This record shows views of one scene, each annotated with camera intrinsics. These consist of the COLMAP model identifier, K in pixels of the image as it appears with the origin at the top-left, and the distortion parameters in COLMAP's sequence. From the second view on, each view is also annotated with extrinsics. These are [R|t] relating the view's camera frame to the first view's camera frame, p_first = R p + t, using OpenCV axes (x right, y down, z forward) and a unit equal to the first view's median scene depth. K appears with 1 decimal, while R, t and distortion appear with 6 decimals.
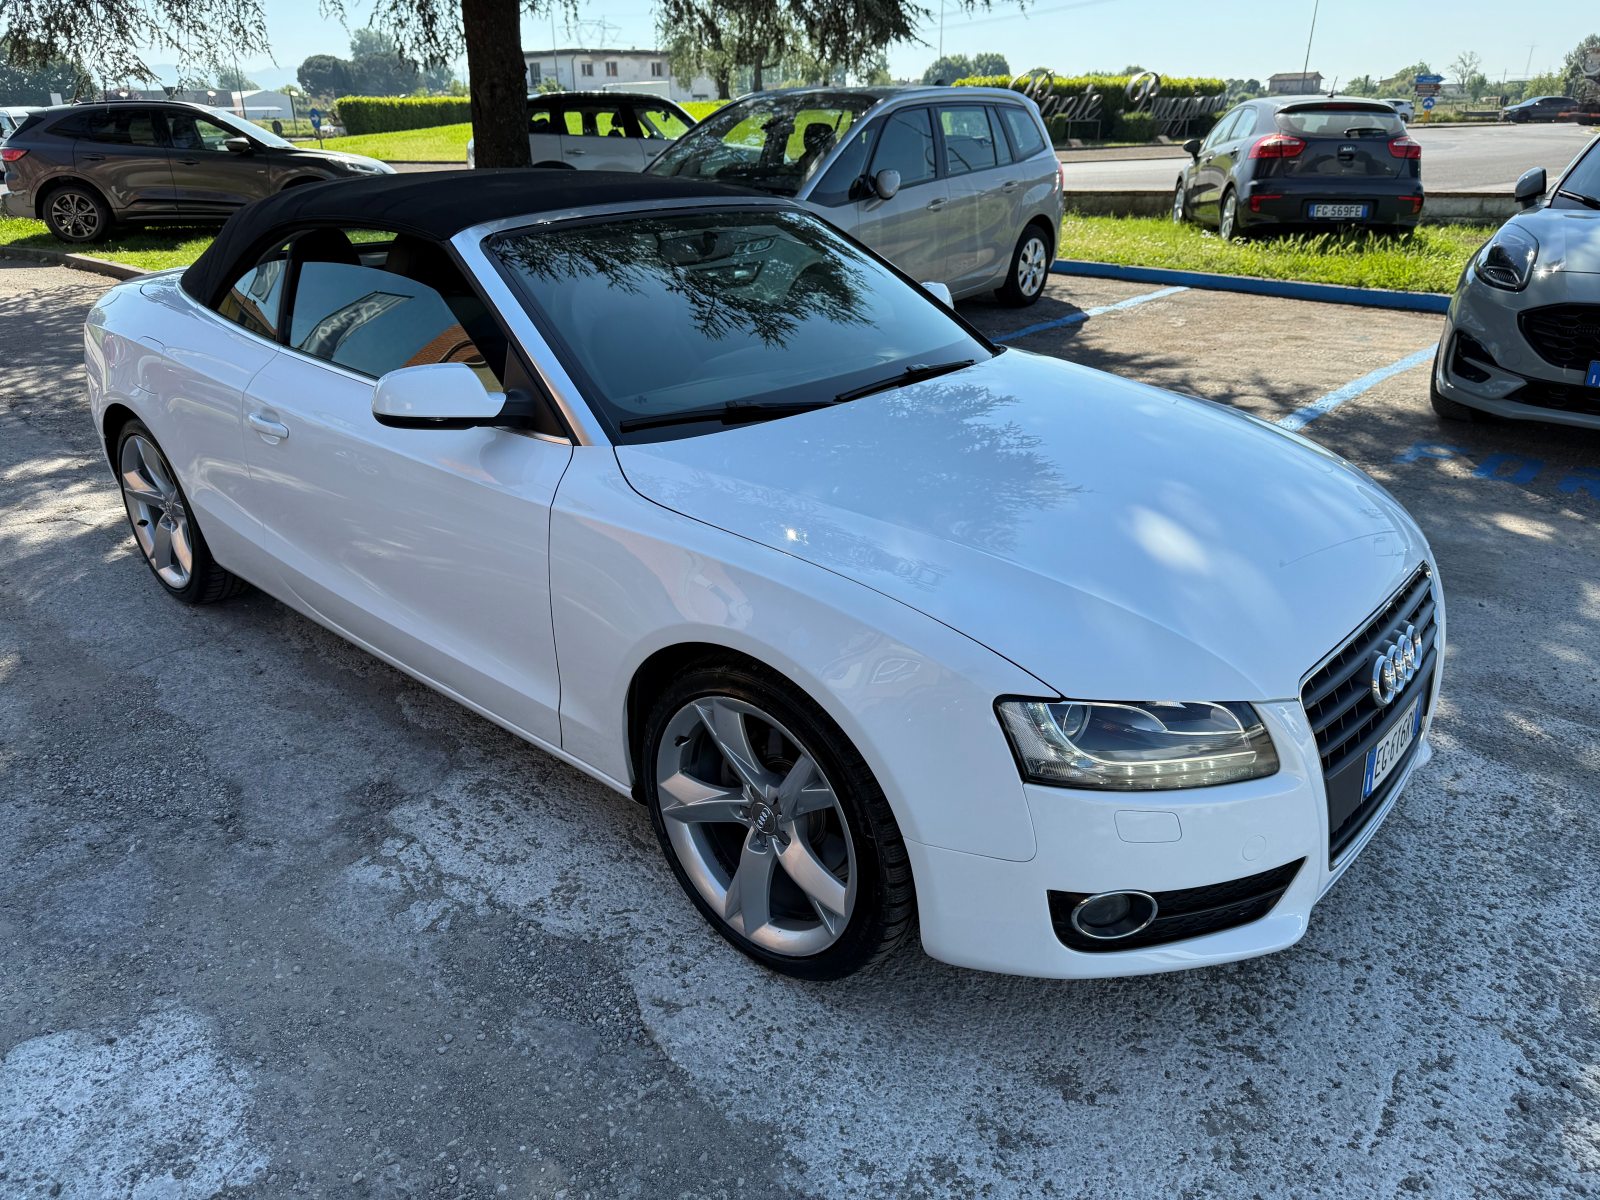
lens RADIAL K [[1136.5, 0, 800.1], [0, 1136.5, 591.2], [0, 0, 1]] dist [0.020093, -0.028003]
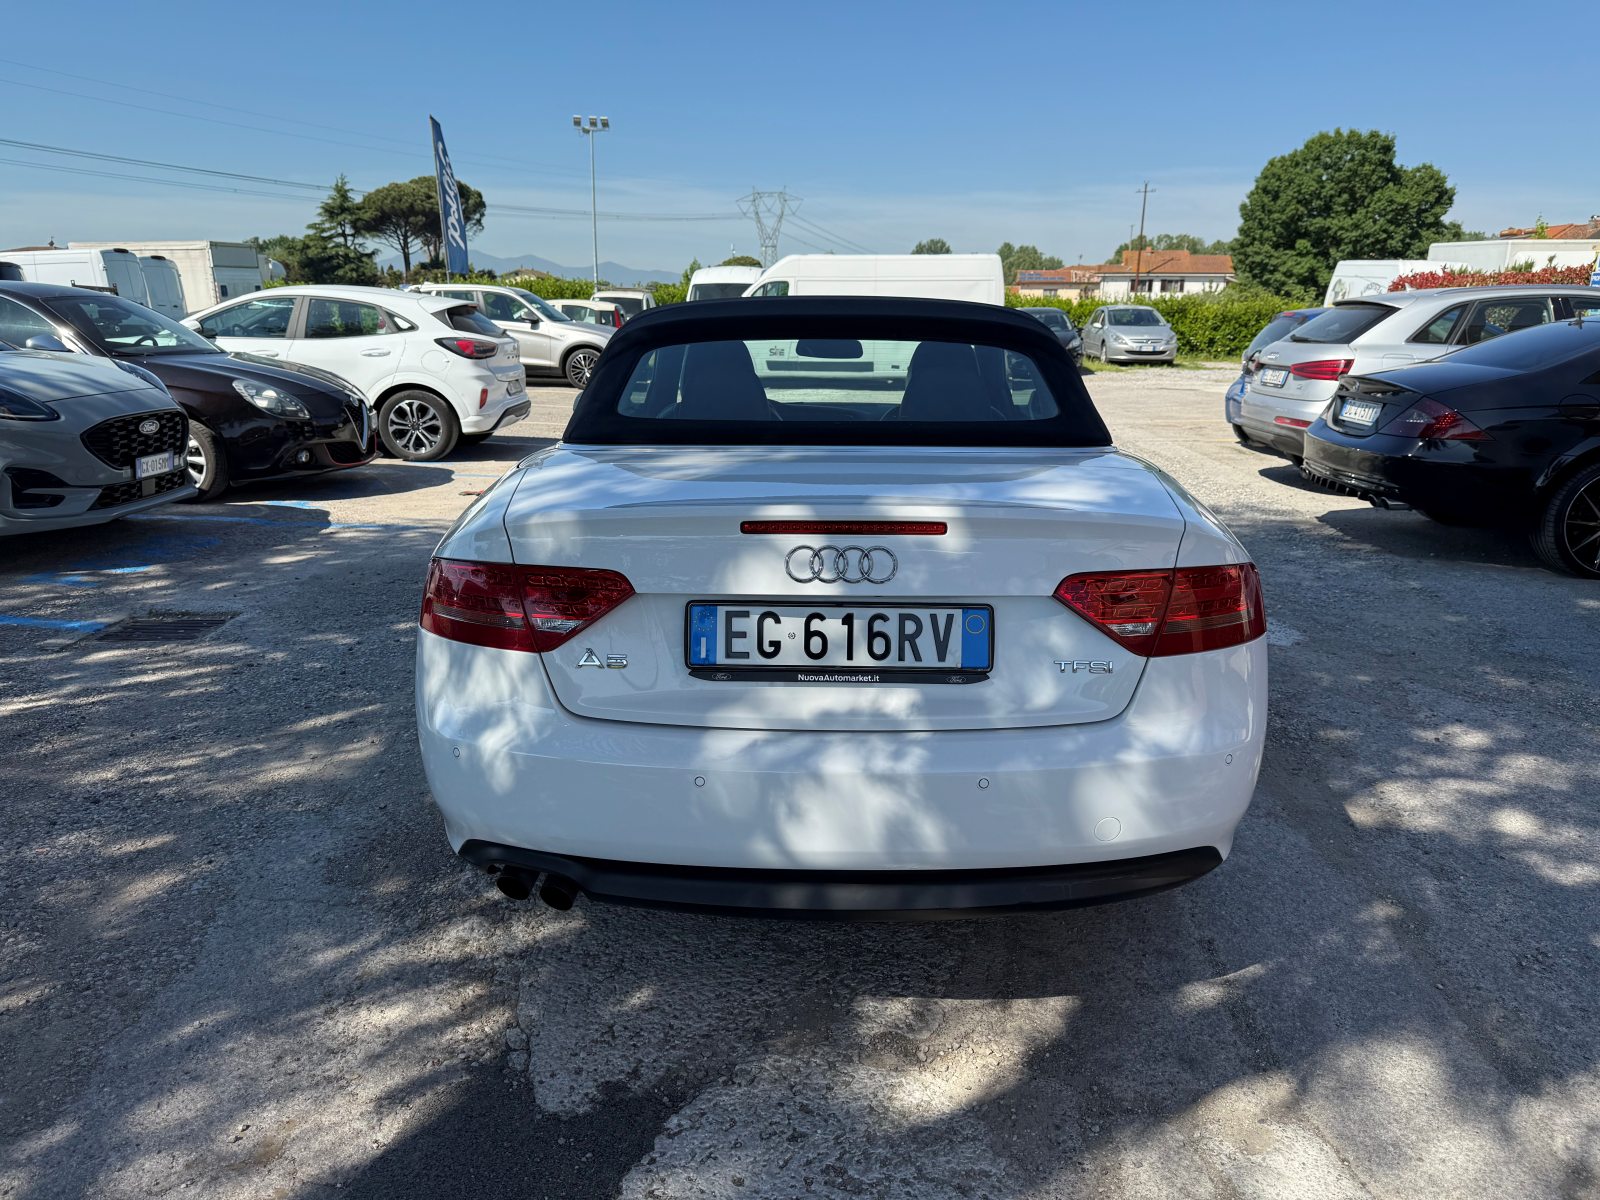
lens RADIAL K [[1136.5, 0, 805.4], [0, 1136.5, 597.2], [0, 0, 1]] dist [0.020093, -0.028003]
pose [[-0.653827, -0.179837, 0.734962, -1.664353], [0.289340, 0.838095, 0.462471, -0.997126], [-0.699137, 0.515030, -0.495935, 2.676789]]
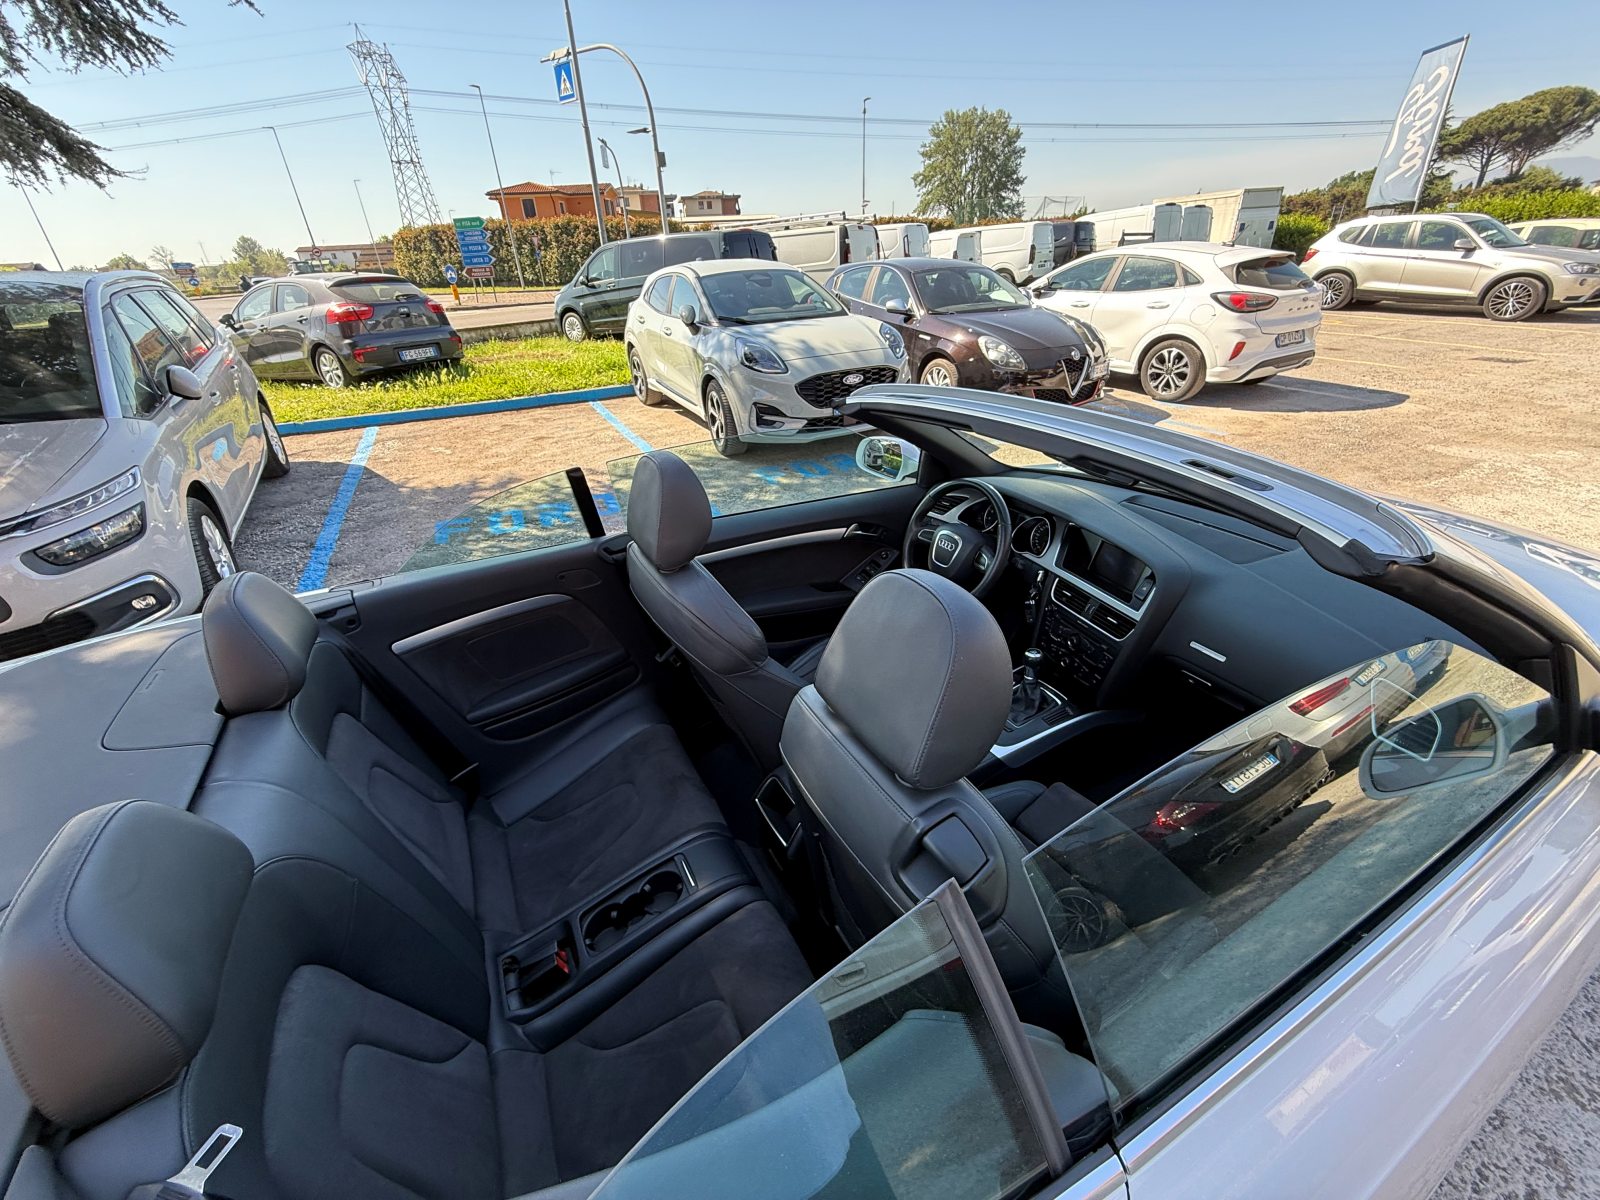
lens RADIAL K [[635.1, 0, 794.4], [0, 635.1, 600.7], [0, 0, 1]] dist [-0.000854, 0.000154]
pose [[0.353586, -0.452806, 0.818501, -0.791402], [0.398138, 0.864660, 0.306349, -0.602020], [-0.846441, 0.217556, 0.486011, 1.388724]]
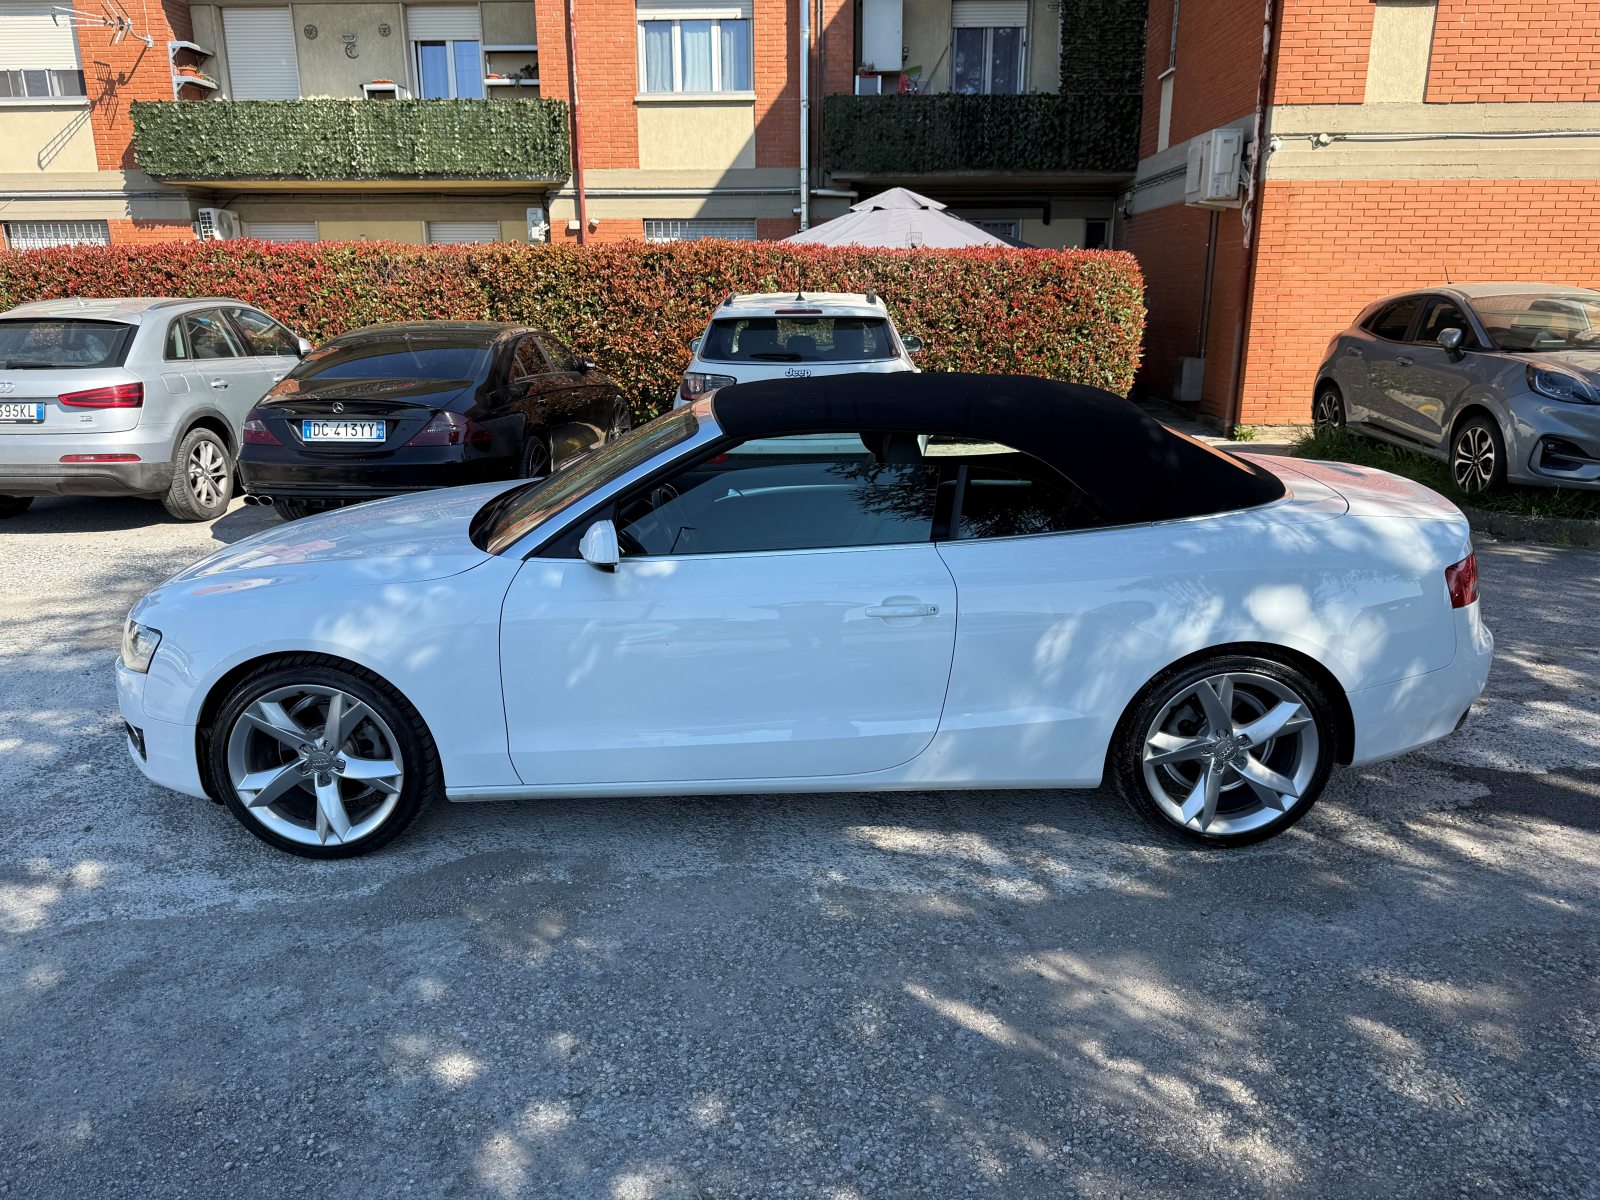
lens RADIAL K [[1136.5, 0, 804.8], [0, 1136.5, 601.2], [0, 0, 1]] dist [0.020093, -0.028003]
pose [[-0.746001, 0.190801, -0.638027, 0.974625], [-0.249220, 0.808469, 0.533168, -1.242175], [0.617554, 0.556752, -0.555567, 2.746342]]
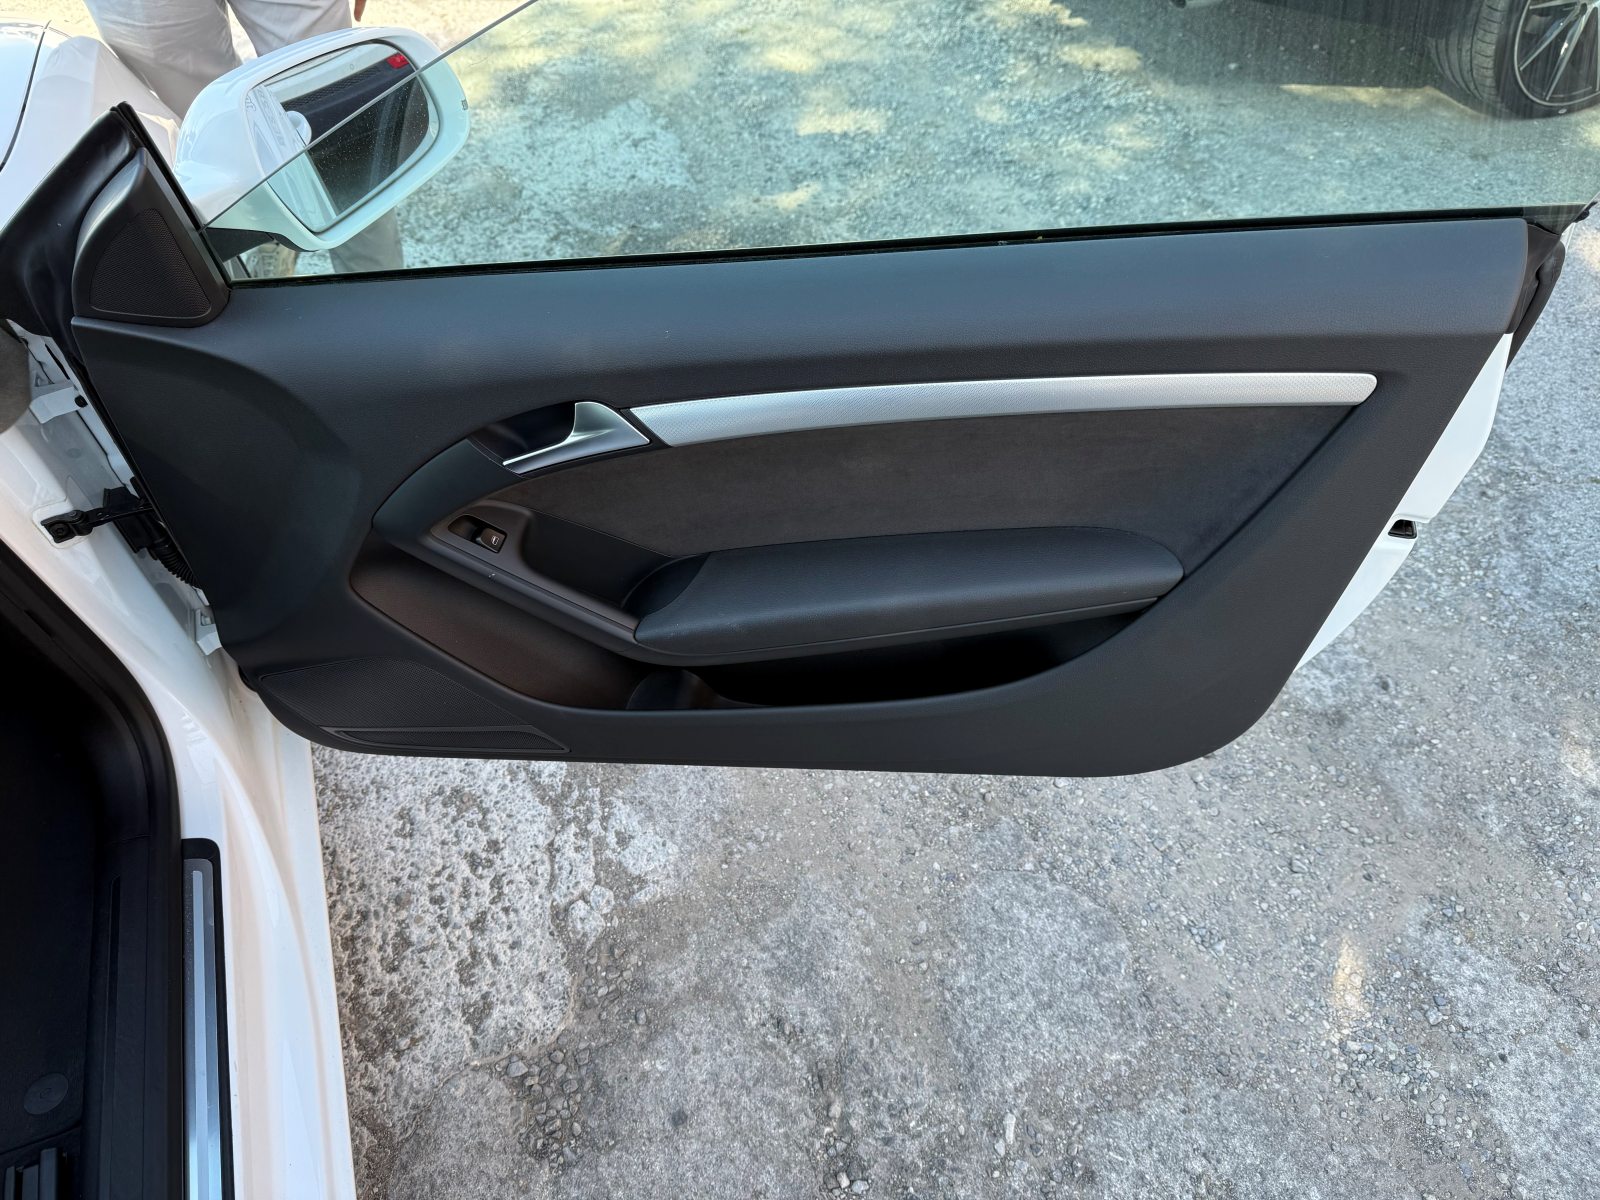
lens RADIAL K [[1136.5, 0, 801.5], [0, 1136.5, 588.7], [0, 0, 1]] dist [0.020093, -0.028003]
pose [[-0.881954, -0.324982, 0.341384, -0.731171], [0.208507, 0.380559, 0.900944, -0.422386], [-0.422707, 0.865772, -0.267874, 1.181004]]
